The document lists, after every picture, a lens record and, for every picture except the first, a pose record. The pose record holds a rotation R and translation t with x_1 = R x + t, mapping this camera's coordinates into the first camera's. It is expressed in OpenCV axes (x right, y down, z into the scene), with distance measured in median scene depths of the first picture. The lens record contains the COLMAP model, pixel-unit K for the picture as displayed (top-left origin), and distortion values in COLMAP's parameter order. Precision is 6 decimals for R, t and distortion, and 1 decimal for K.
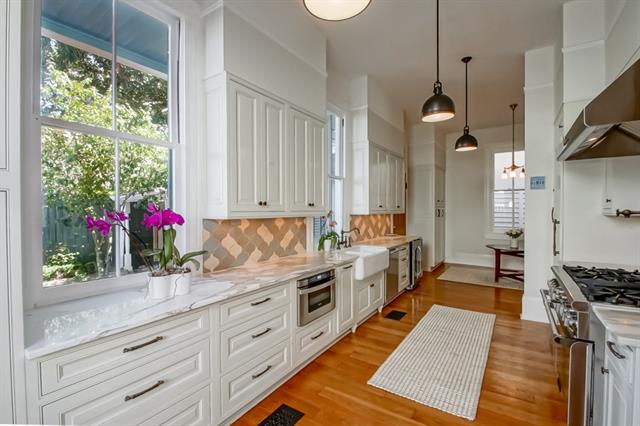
lens RADIAL K [[291.0, 0, 317.7], [0, 291.0, 212.5], [0, 0, 1]] dist [0.003675, -0.000120]
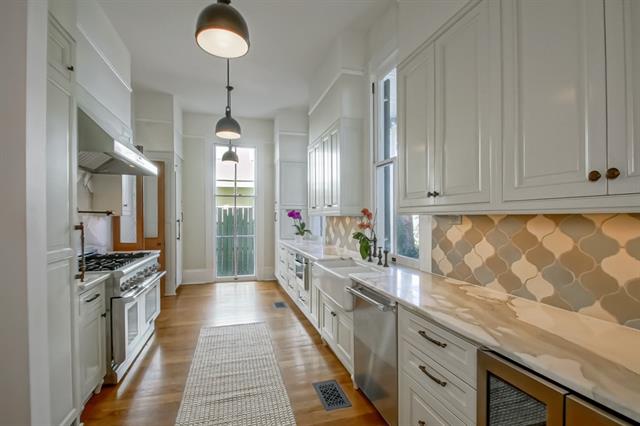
lens RADIAL K [[291.0, 0, 317.8], [0, 291.0, 216.9], [0, 0, 1]] dist [0.003675, -0.000120]
pose [[-0.635750, 0.007397, -0.771859, 0.702495], [0.001933, 0.999966, 0.007992, 0.005445], [0.771892, 0.003589, -0.635743, 1.314397]]
